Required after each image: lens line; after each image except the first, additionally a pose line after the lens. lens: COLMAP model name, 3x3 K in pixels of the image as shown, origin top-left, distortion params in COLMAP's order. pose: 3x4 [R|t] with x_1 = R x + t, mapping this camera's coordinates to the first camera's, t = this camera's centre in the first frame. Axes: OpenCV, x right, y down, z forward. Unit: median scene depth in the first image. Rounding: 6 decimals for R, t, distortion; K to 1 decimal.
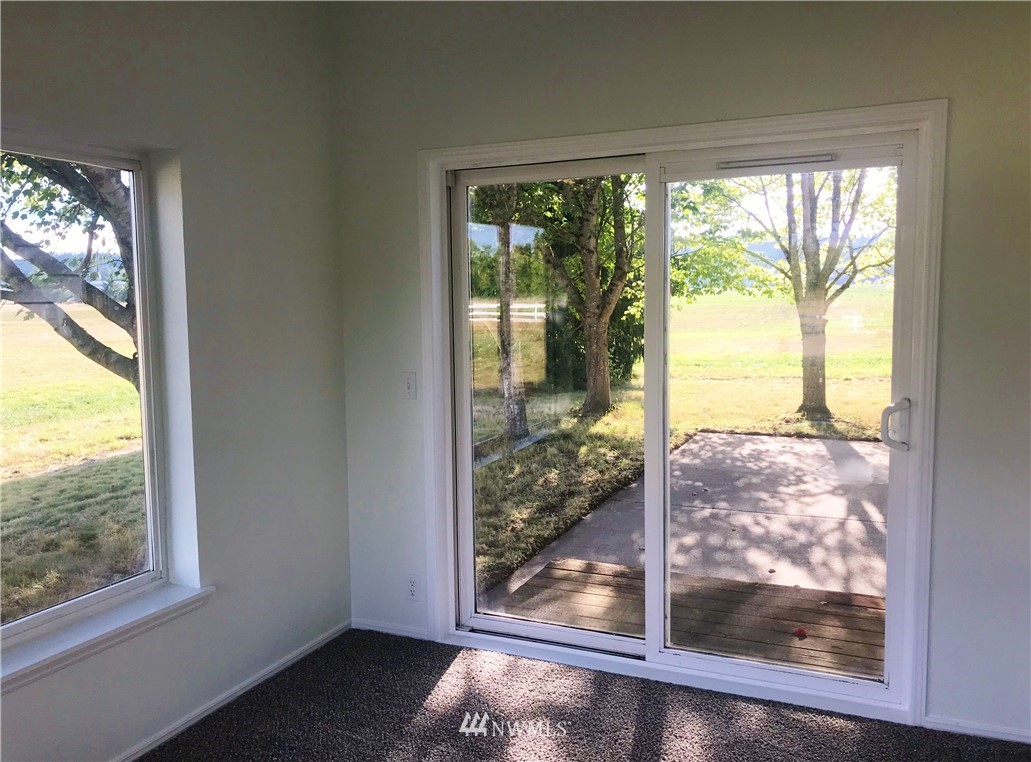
lens RADIAL K [[852.2, 0, 515.5], [0, 852.2, 381.0], [0, 0, 1]] dist [0.009071, 0.003141]
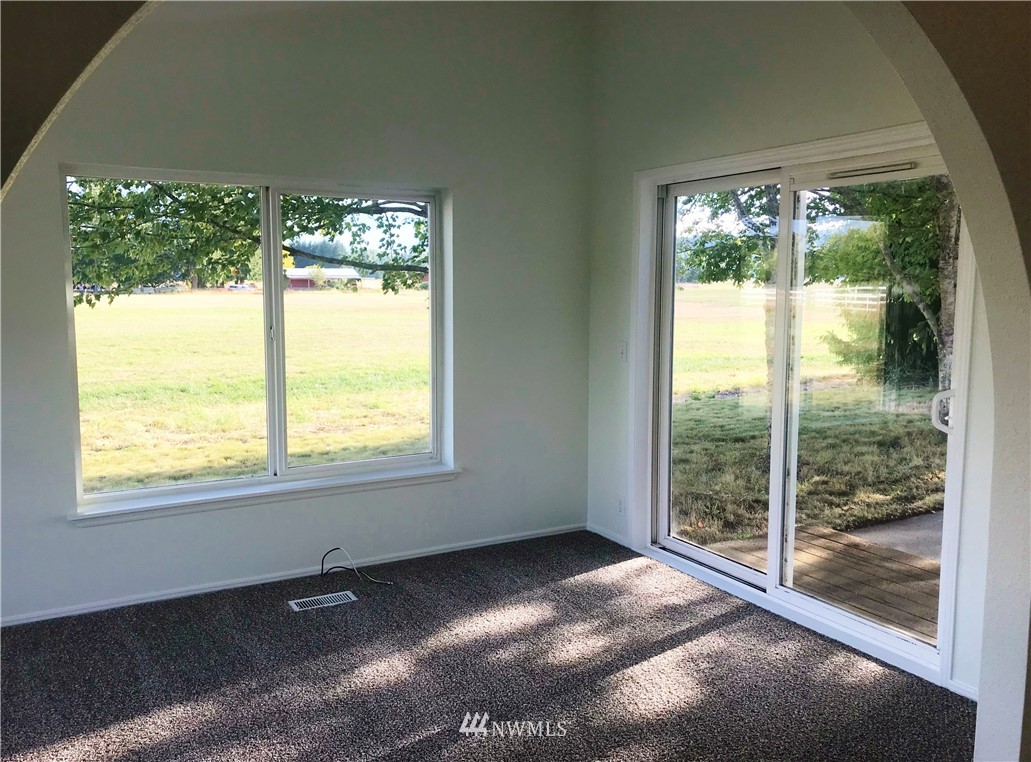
lens RADIAL K [[852.2, 0, 515.5], [0, 852.2, 381.0], [0, 0, 1]] dist [0.009071, 0.003141]
pose [[0.810409, 0.087044, -0.579362, 0.507504], [-0.075323, 0.996174, 0.044304, 0.006056], [0.581002, 0.007735, 0.813865, -0.167077]]
